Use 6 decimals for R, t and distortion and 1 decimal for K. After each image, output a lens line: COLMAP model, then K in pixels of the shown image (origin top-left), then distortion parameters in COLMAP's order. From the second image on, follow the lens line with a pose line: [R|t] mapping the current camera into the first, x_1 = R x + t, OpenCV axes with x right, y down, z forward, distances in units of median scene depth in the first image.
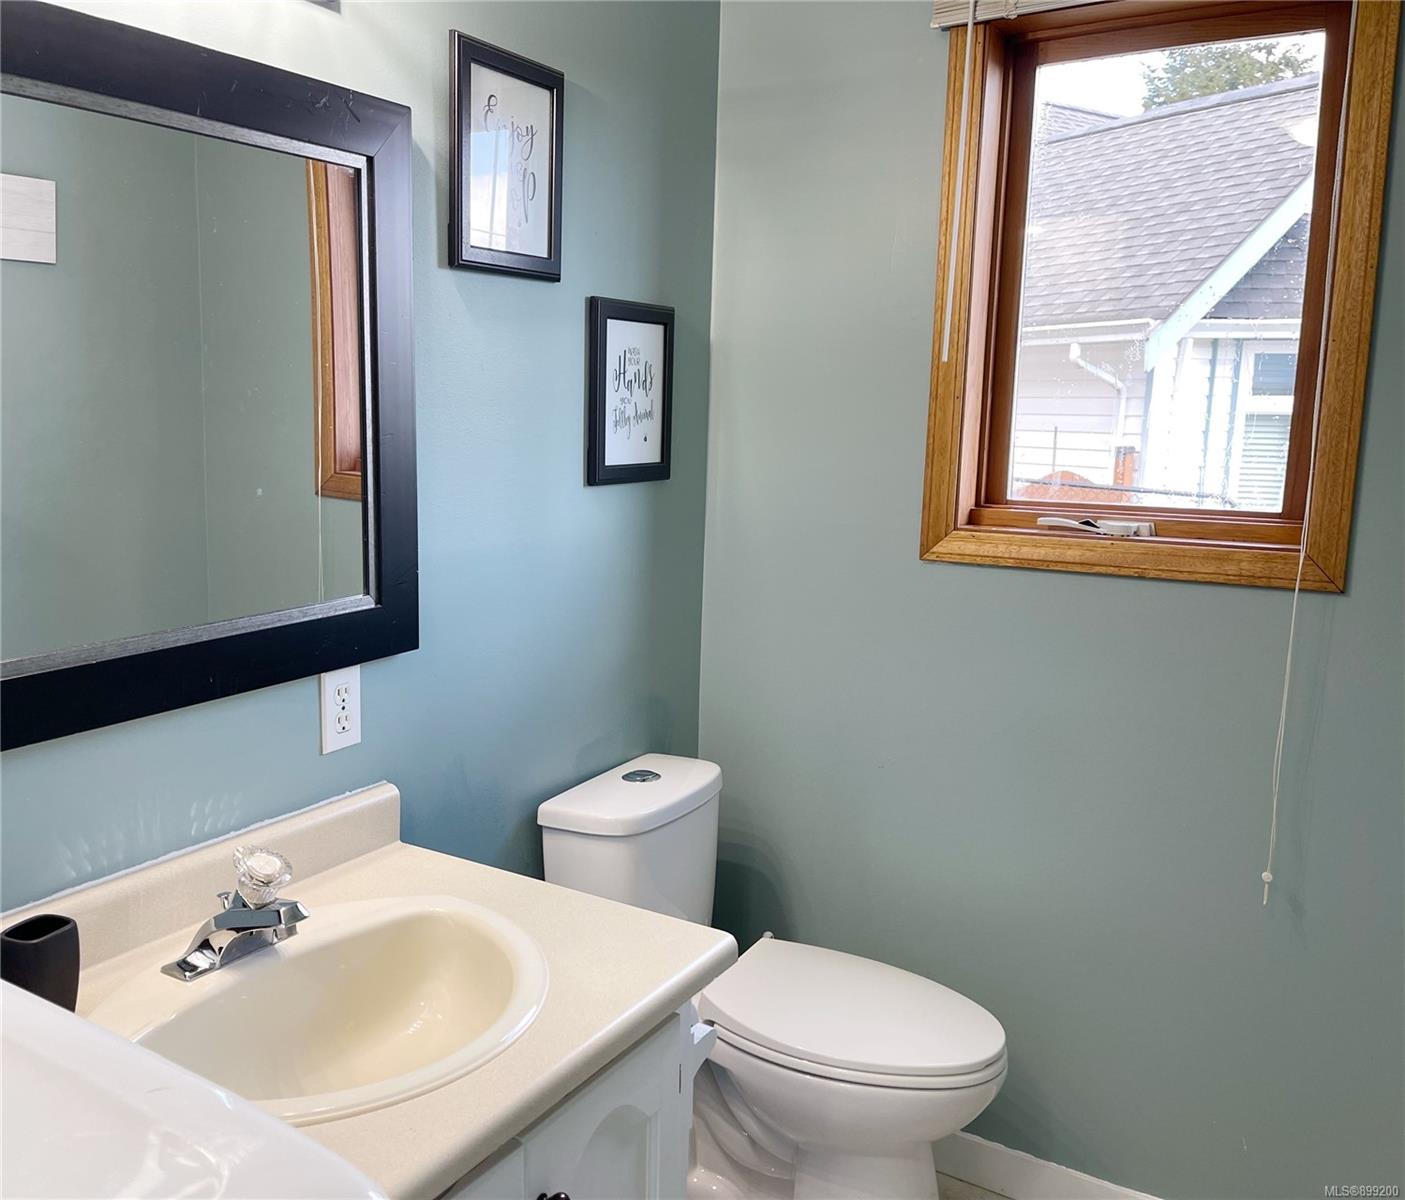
lens RADIAL K [[1189.4, 0, 644.0], [0, 1189.4, 572.3], [0, 0, 1]] dist [-0.007472, -0.004252]
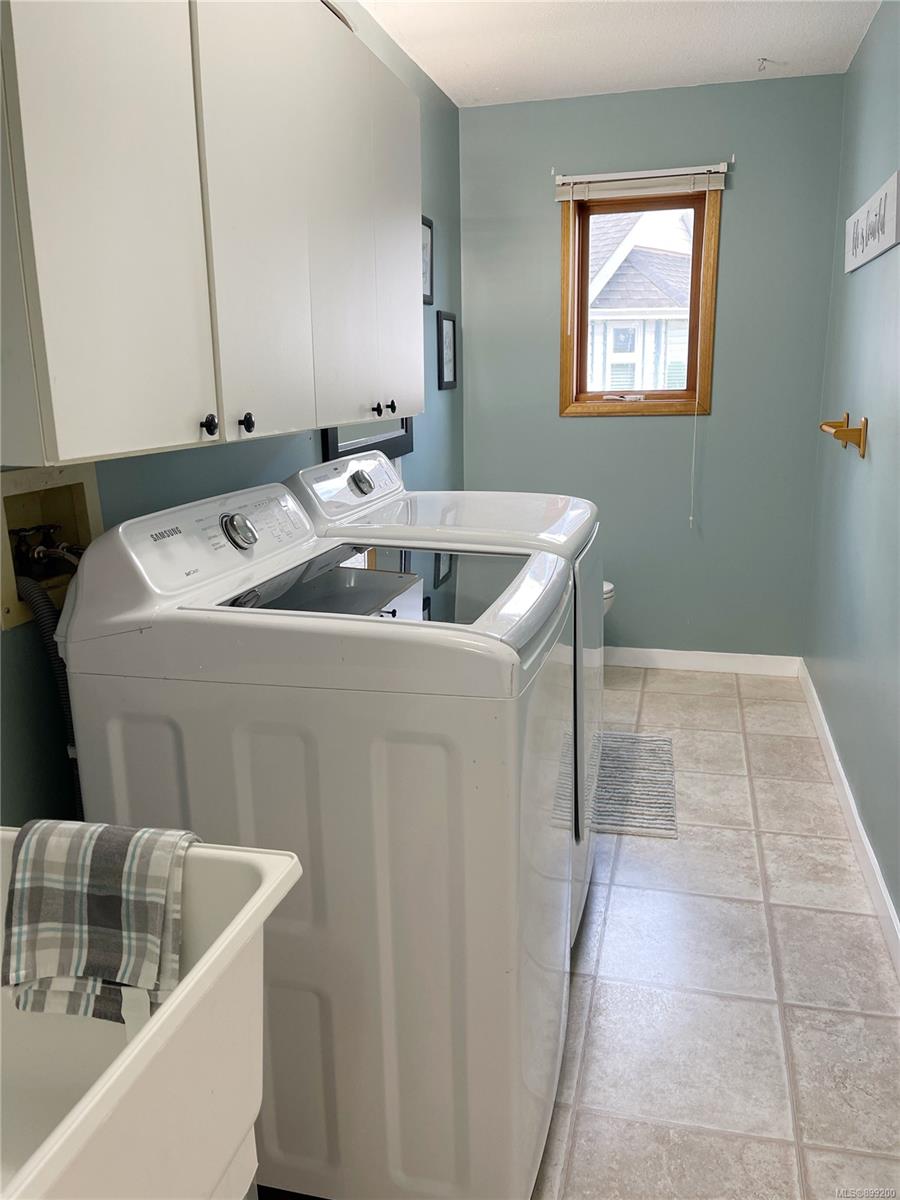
lens RADIAL K [[929.4, 0, 452.7], [0, 929.4, 598.9], [0, 0, 1]] dist [-0.010122, -0.003389]
pose [[0.939593, -0.113068, 0.323079, -0.682026], [0.081625, 0.990650, 0.109312, 0.143935], [-0.332418, -0.076337, 0.940038, -0.830601]]
